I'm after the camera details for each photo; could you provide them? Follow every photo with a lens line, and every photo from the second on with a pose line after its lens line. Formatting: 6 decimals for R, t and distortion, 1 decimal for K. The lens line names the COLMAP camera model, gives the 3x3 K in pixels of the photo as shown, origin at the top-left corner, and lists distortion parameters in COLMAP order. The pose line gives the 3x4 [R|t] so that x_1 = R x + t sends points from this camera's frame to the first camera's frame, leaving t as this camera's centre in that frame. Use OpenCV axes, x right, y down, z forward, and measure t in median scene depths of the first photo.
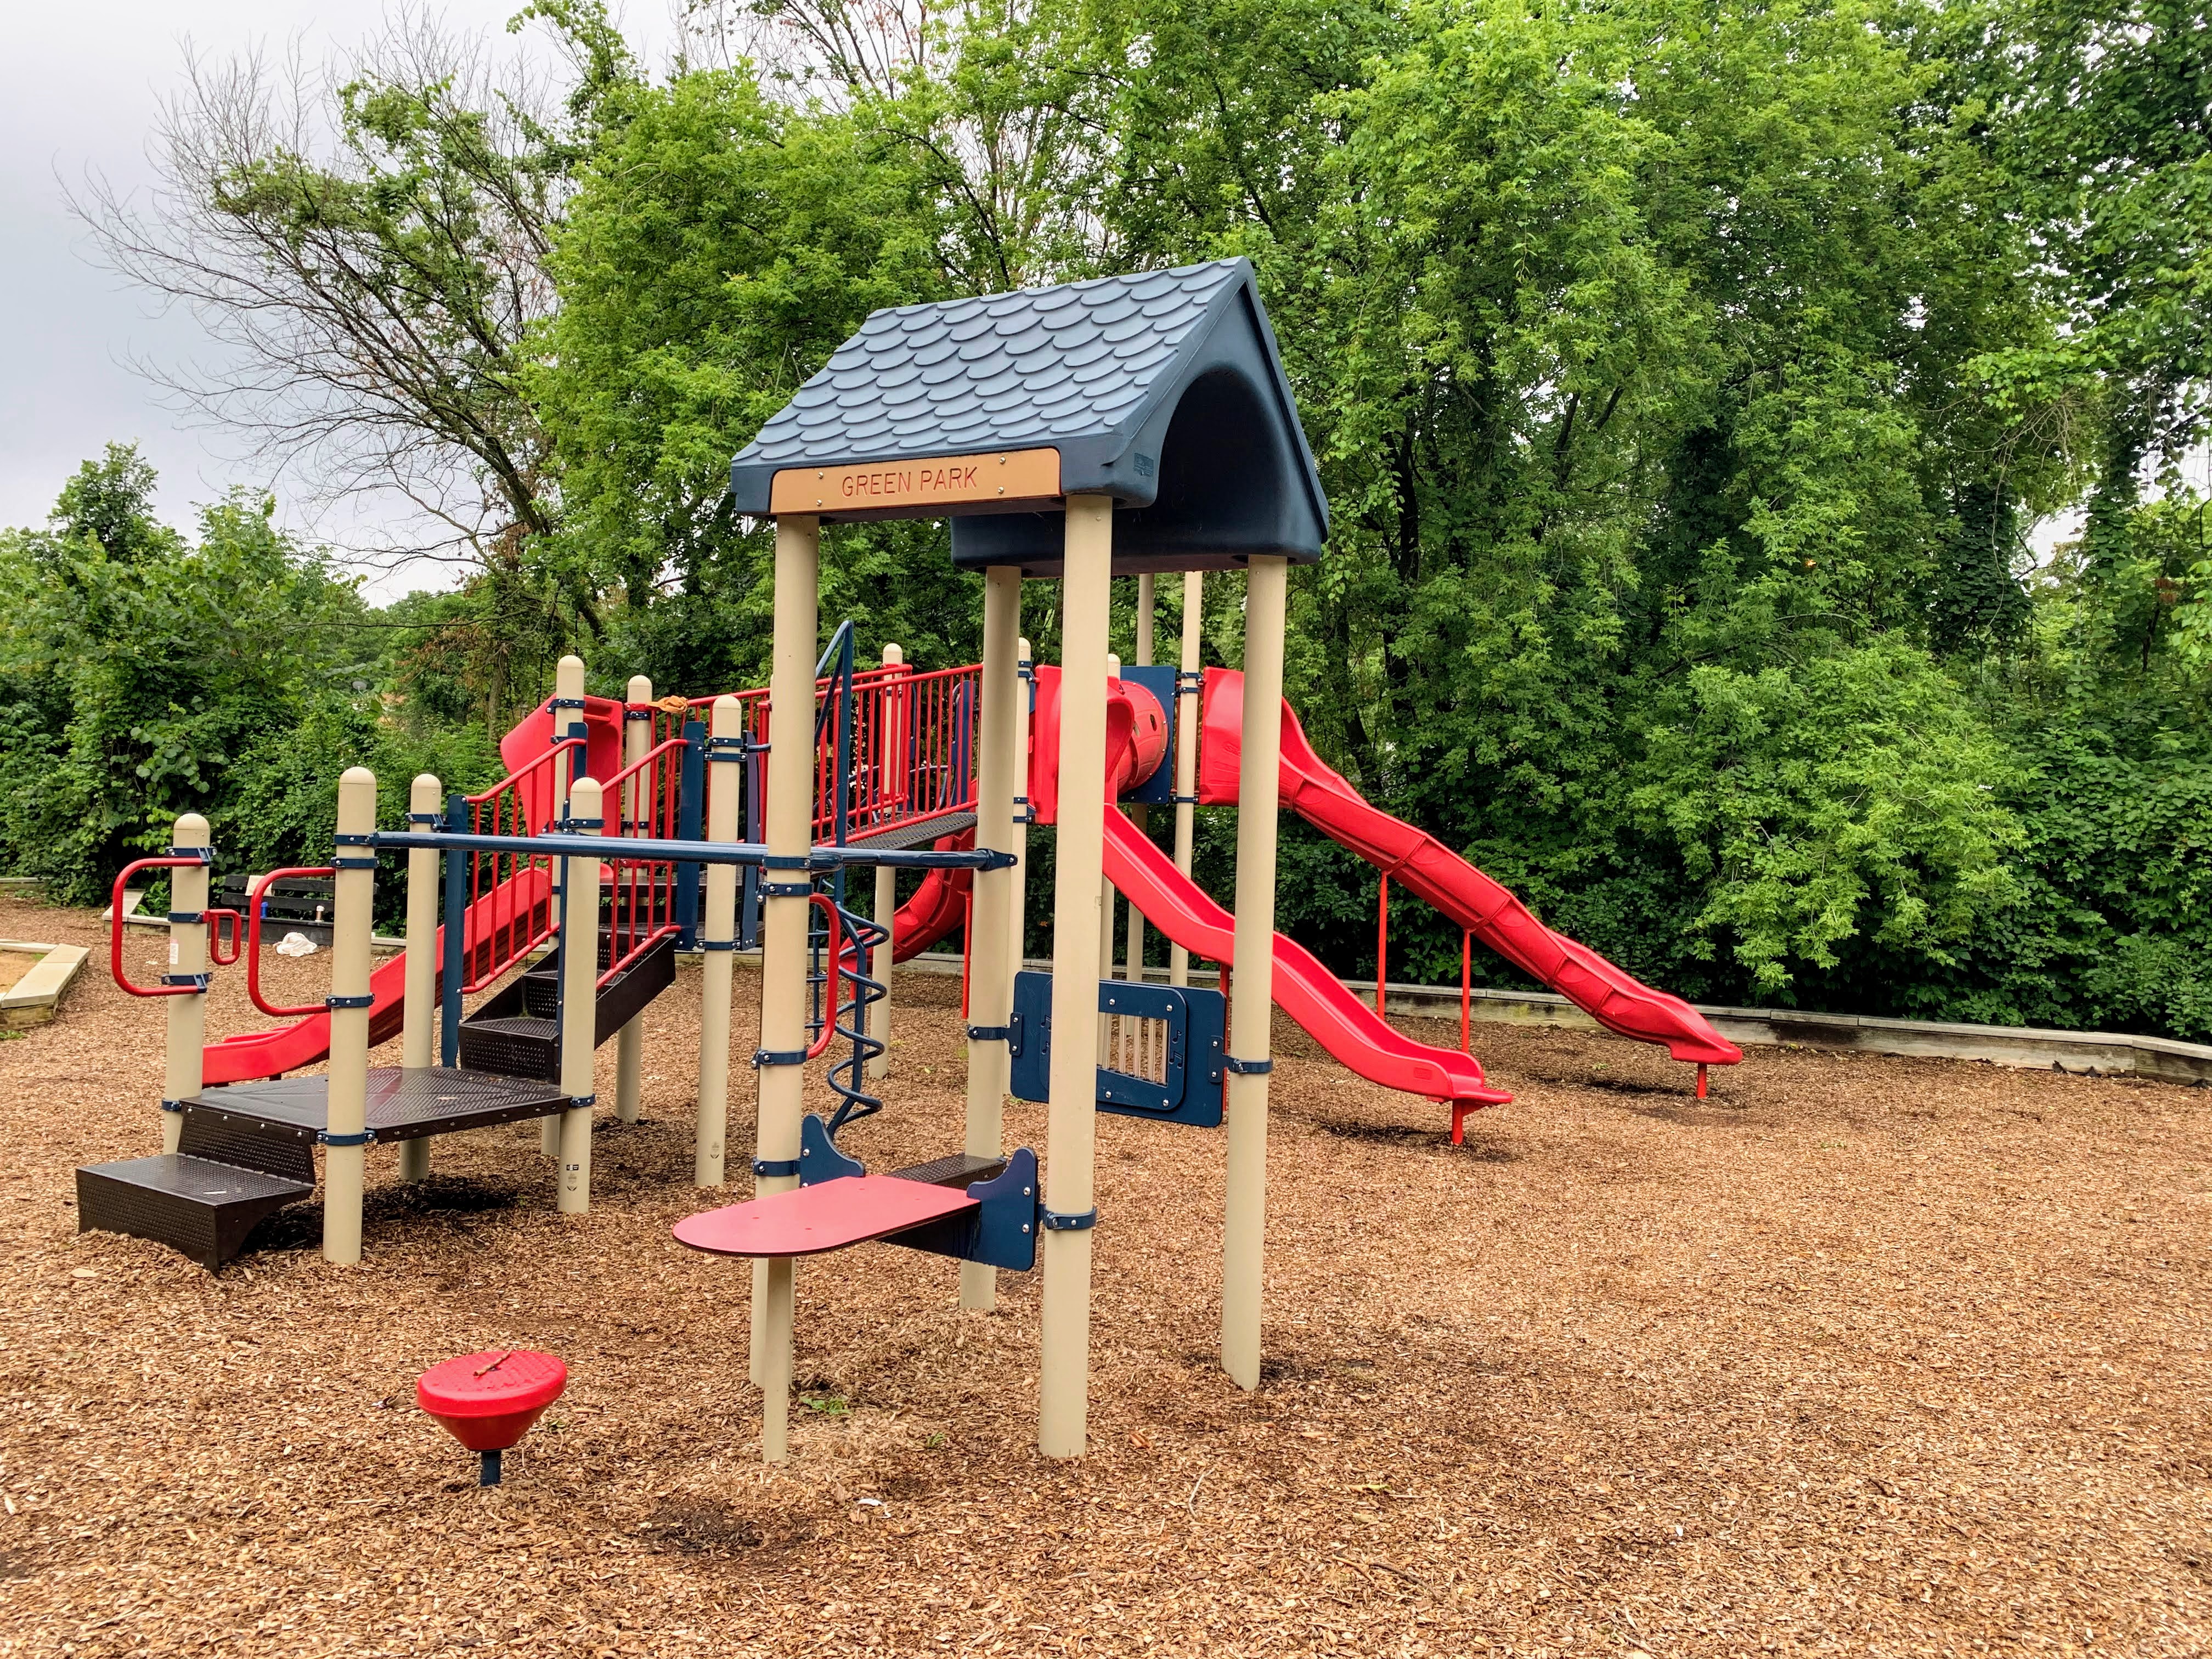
lens RADIAL K [[1672.4, 0, 1112.4], [0, 1672.4, 813.1], [0, 0, 1]] dist [0.023406, -0.021765]
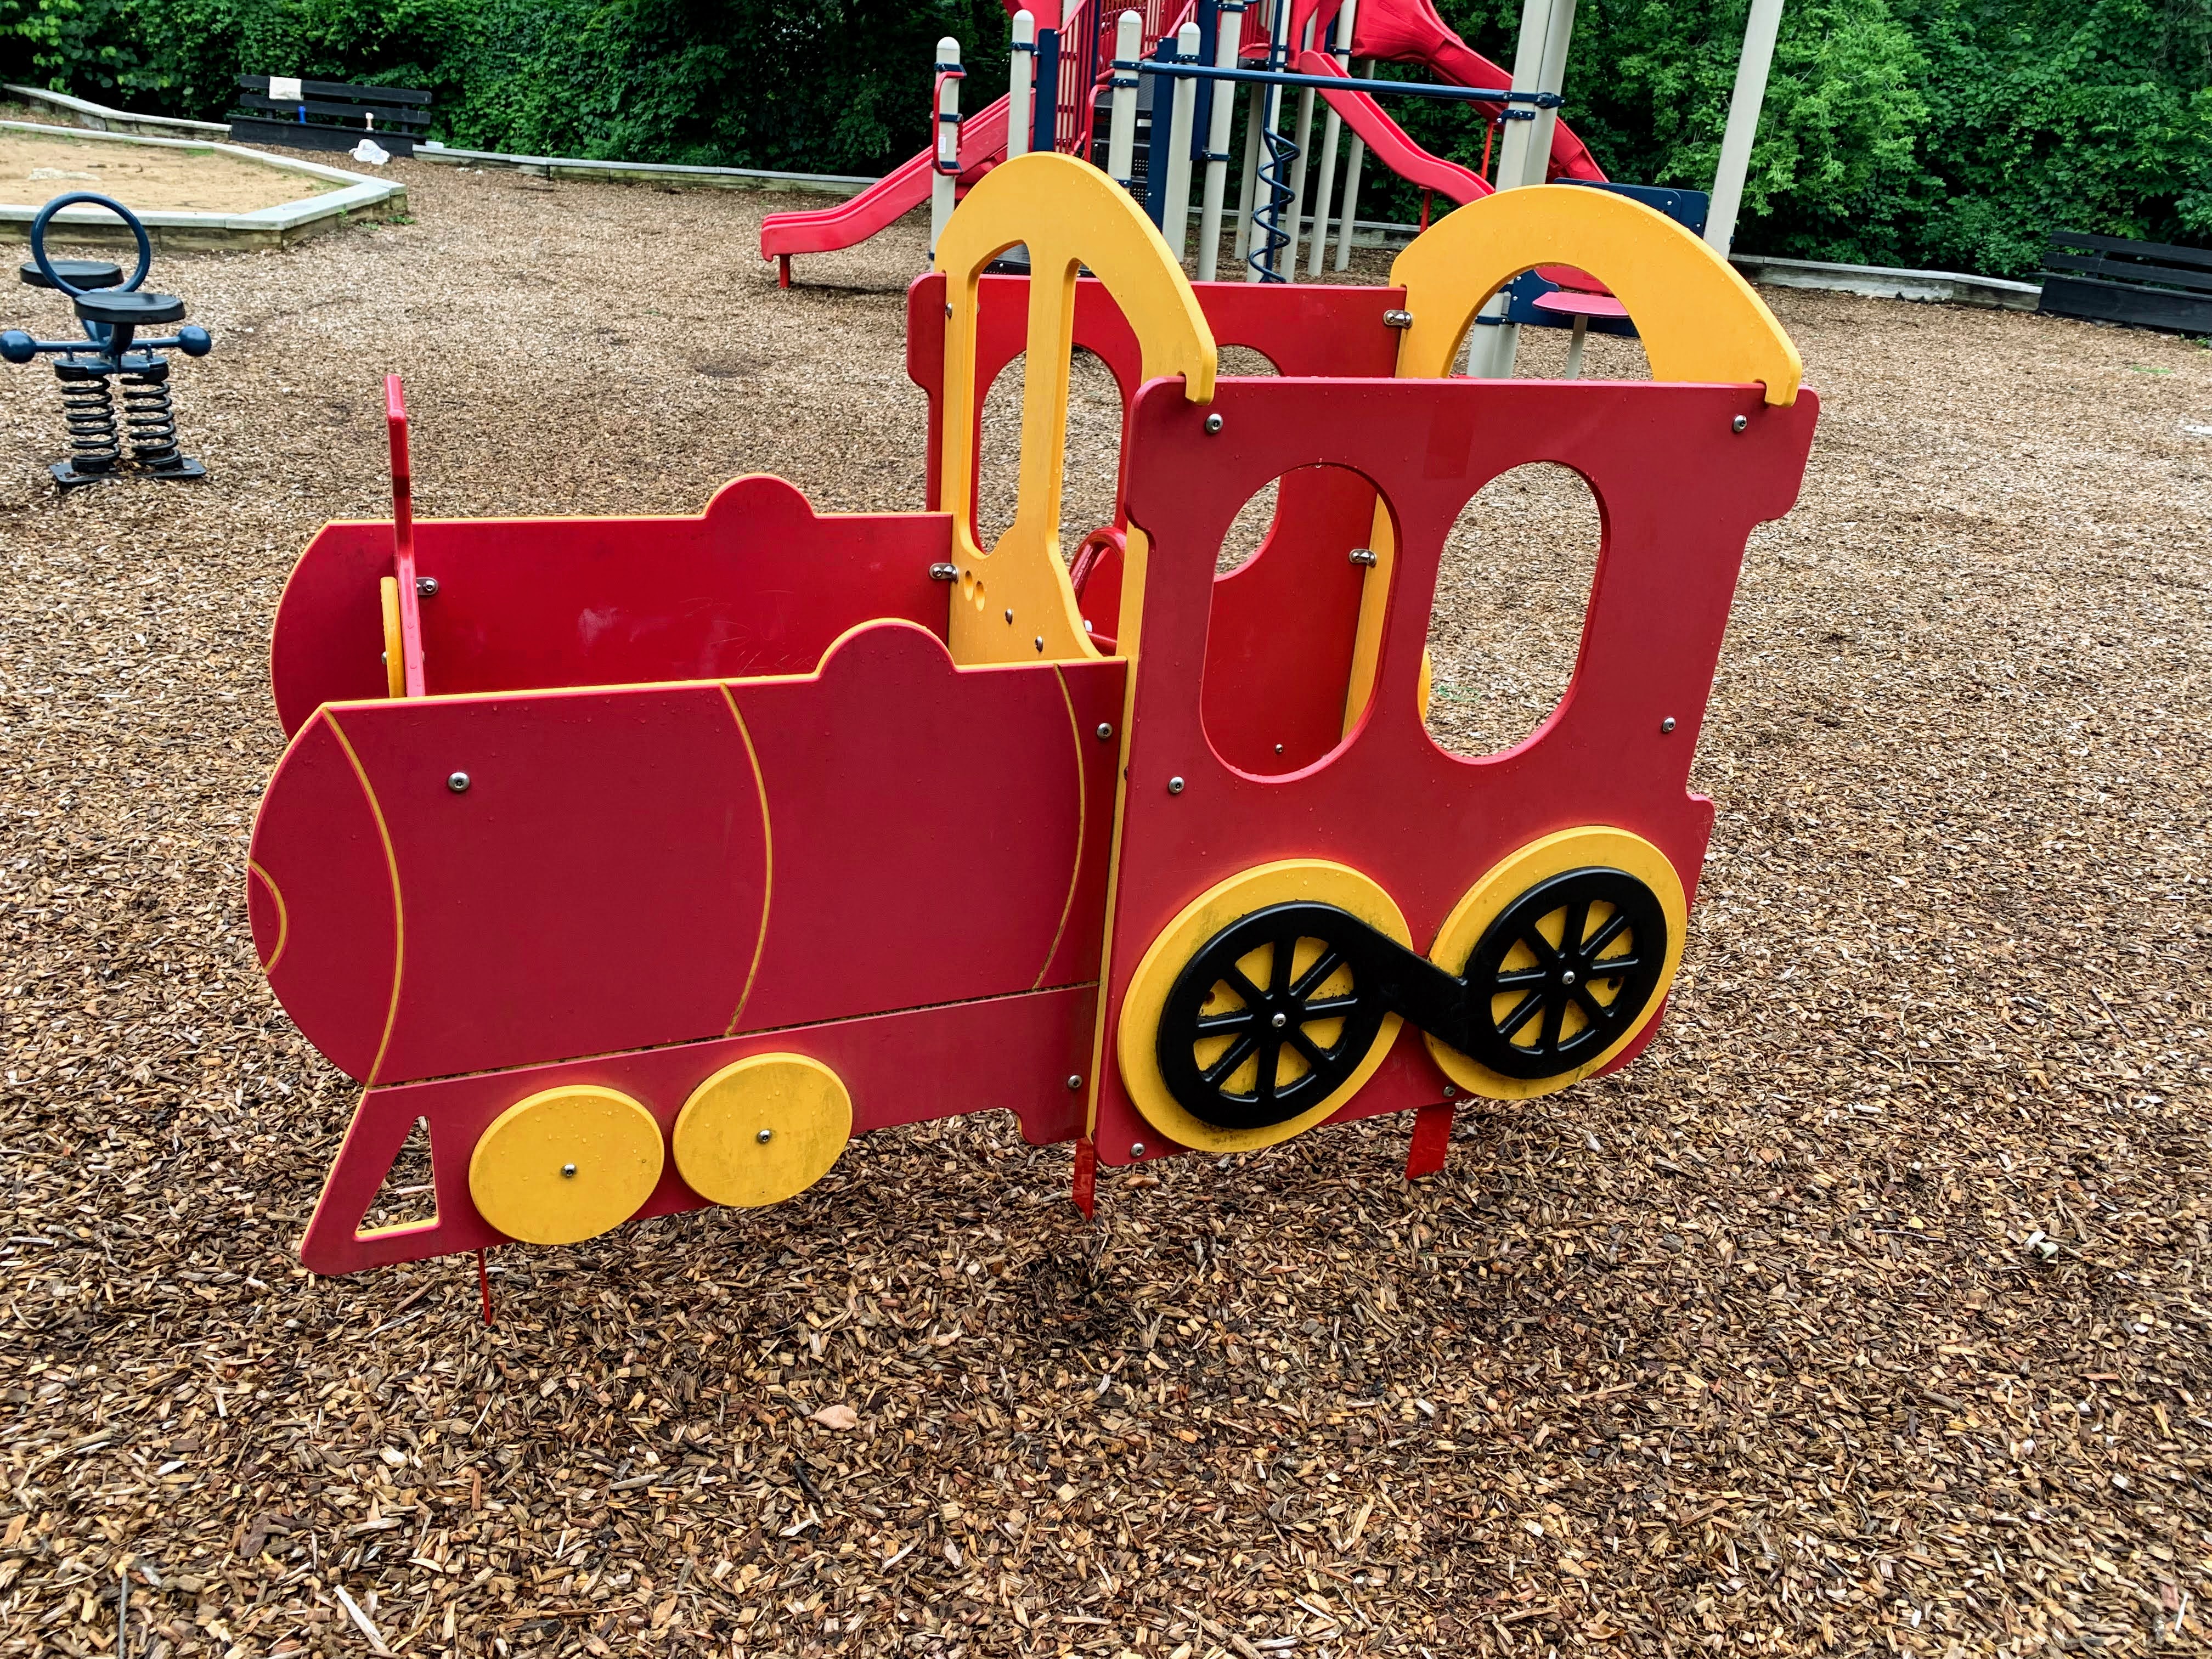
lens RADIAL K [[1672.4, 0, 1108.6], [0, 1672.4, 815.0], [0, 0, 1]] dist [0.023406, -0.021765]
pose [[0.976988, -0.043290, 0.208854, -0.370733], [-0.046988, 0.911448, 0.408723, 0.006627], [-0.208053, -0.409132, 0.888440, -0.254588]]
